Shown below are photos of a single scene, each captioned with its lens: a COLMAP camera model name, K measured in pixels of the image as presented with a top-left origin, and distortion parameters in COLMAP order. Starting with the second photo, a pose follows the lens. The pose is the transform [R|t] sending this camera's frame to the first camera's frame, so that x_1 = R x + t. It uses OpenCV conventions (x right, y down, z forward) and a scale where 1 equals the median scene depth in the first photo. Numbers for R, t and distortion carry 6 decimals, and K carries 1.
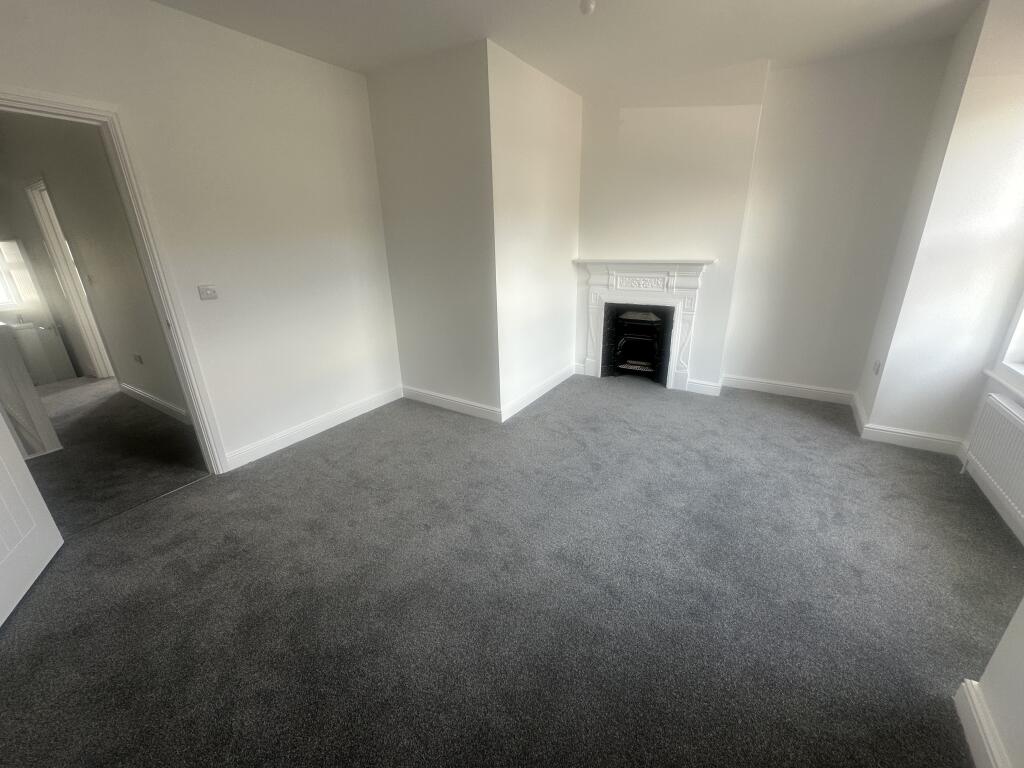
lens RADIAL K [[407.7, 0, 510.0], [0, 407.7, 384.0], [0, 0, 1]] dist [-0.000191, 0.000452]
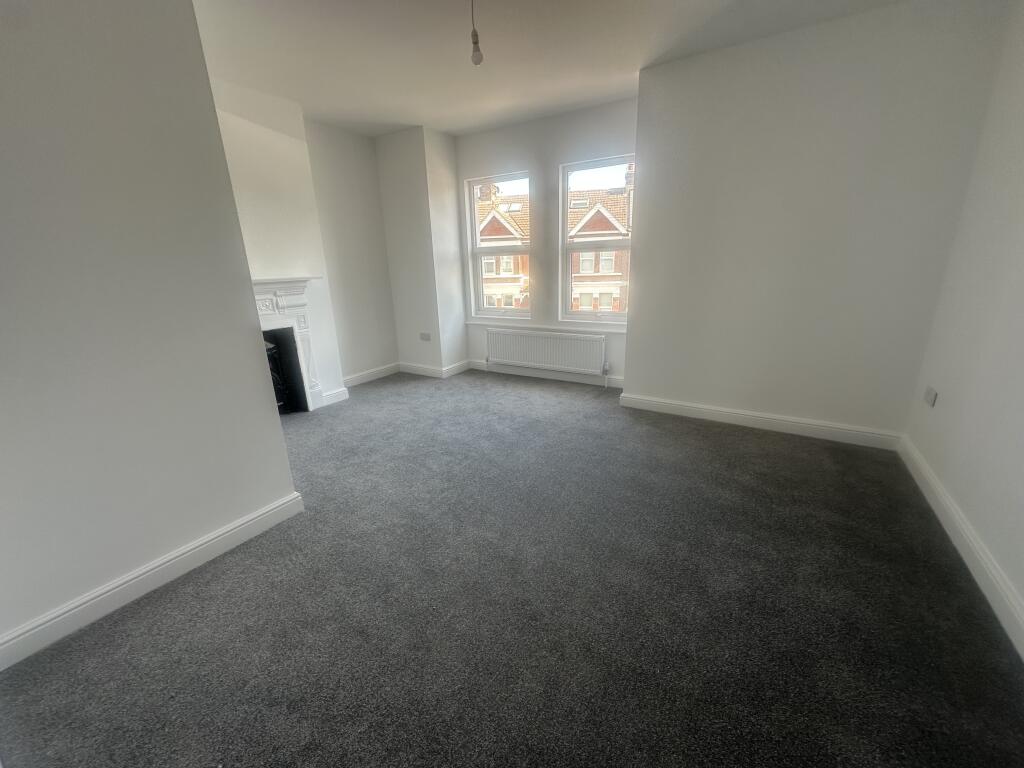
lens RADIAL K [[407.7, 0, 513.1], [0, 407.7, 381.4], [0, 0, 1]] dist [-0.000191, 0.000452]
pose [[-0.008242, -0.262738, 0.964832, -0.587552], [0.363092, 0.898225, 0.247702, -0.130499], [-0.931717, 0.352364, 0.087995, 0.507295]]
